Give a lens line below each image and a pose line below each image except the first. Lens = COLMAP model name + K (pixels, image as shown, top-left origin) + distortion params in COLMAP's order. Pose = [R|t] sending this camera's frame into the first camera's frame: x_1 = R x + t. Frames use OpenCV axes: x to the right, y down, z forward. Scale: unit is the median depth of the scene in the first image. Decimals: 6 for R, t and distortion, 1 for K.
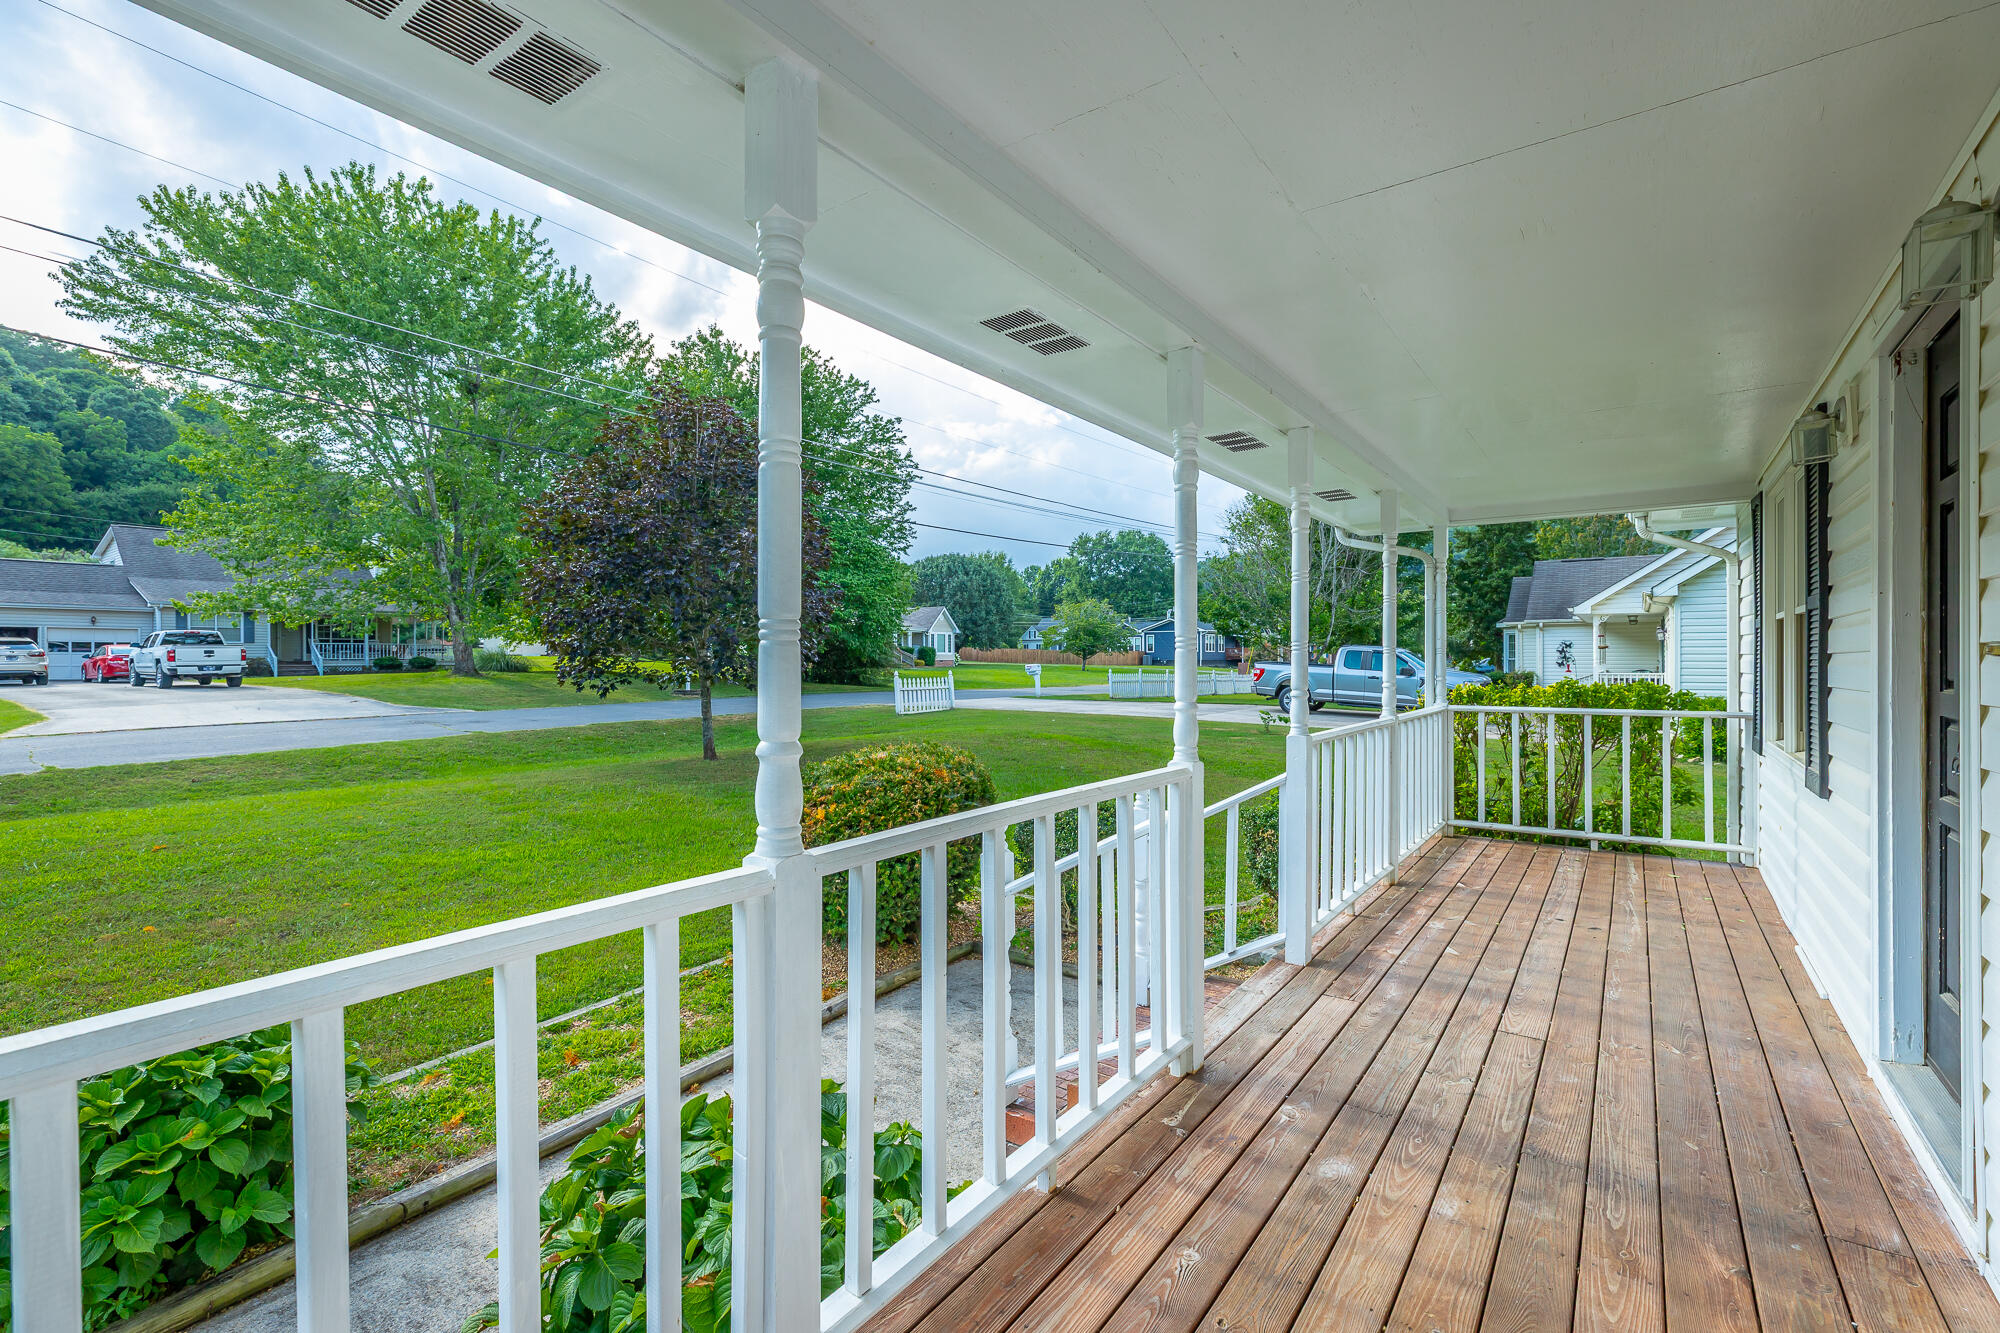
lens RADIAL K [[897.4, 0, 1000.6], [0, 897.4, 655.1], [0, 0, 1]] dist [0.007822, -0.001714]
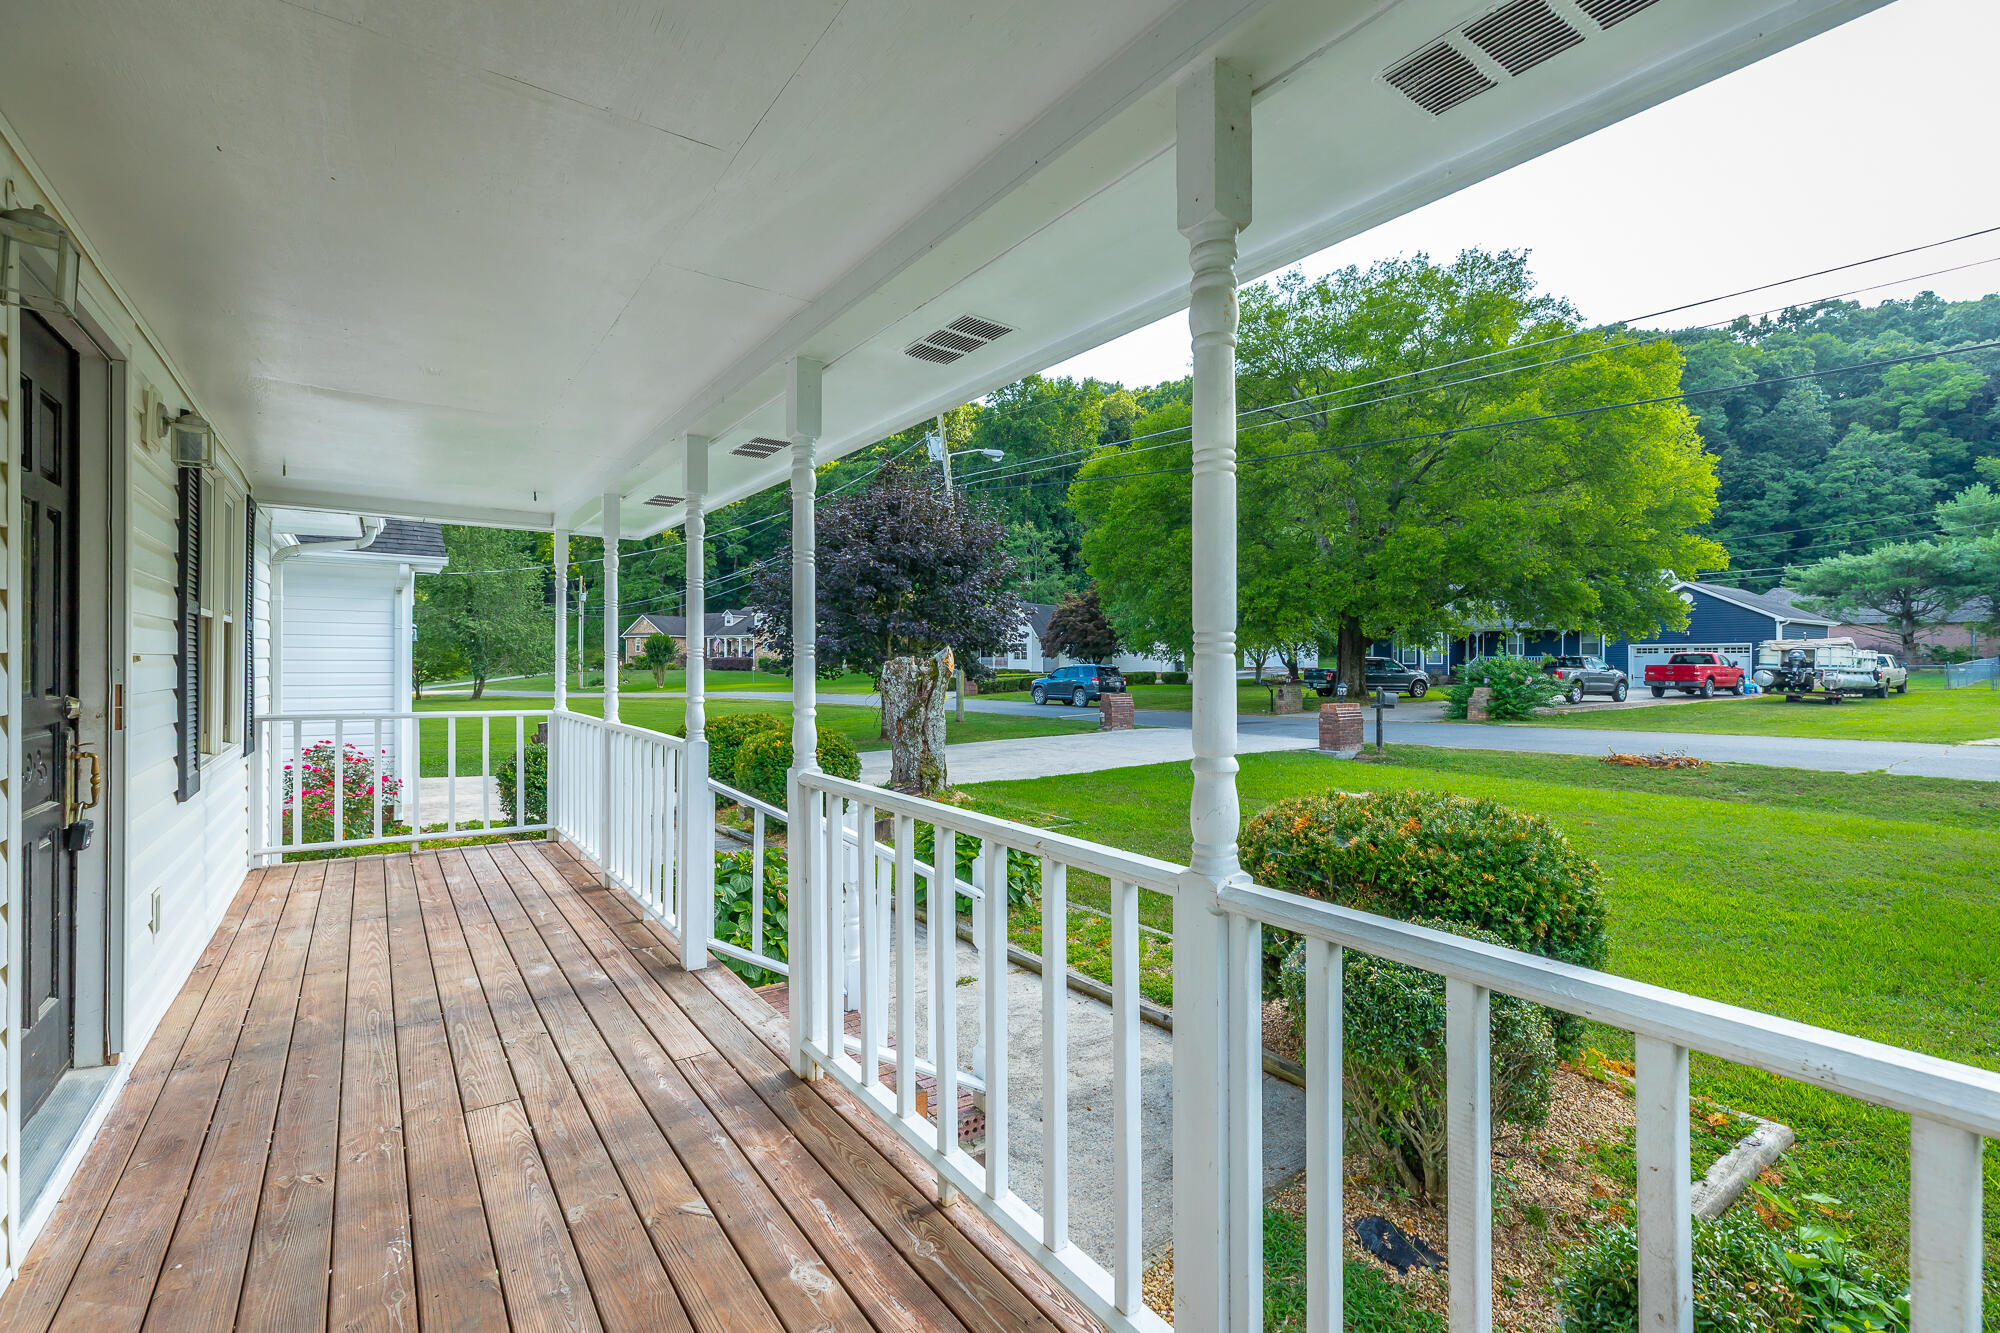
lens RADIAL K [[897.4, 0, 1002.9], [0, 897.4, 673.2], [0, 0, 1]] dist [0.007822, -0.001714]
pose [[-0.334947, 0.009135, -0.942193, 1.173512], [0.002408, 0.999958, 0.008839, 0.002998], [0.942234, 0.000691, -0.334955, 1.678467]]
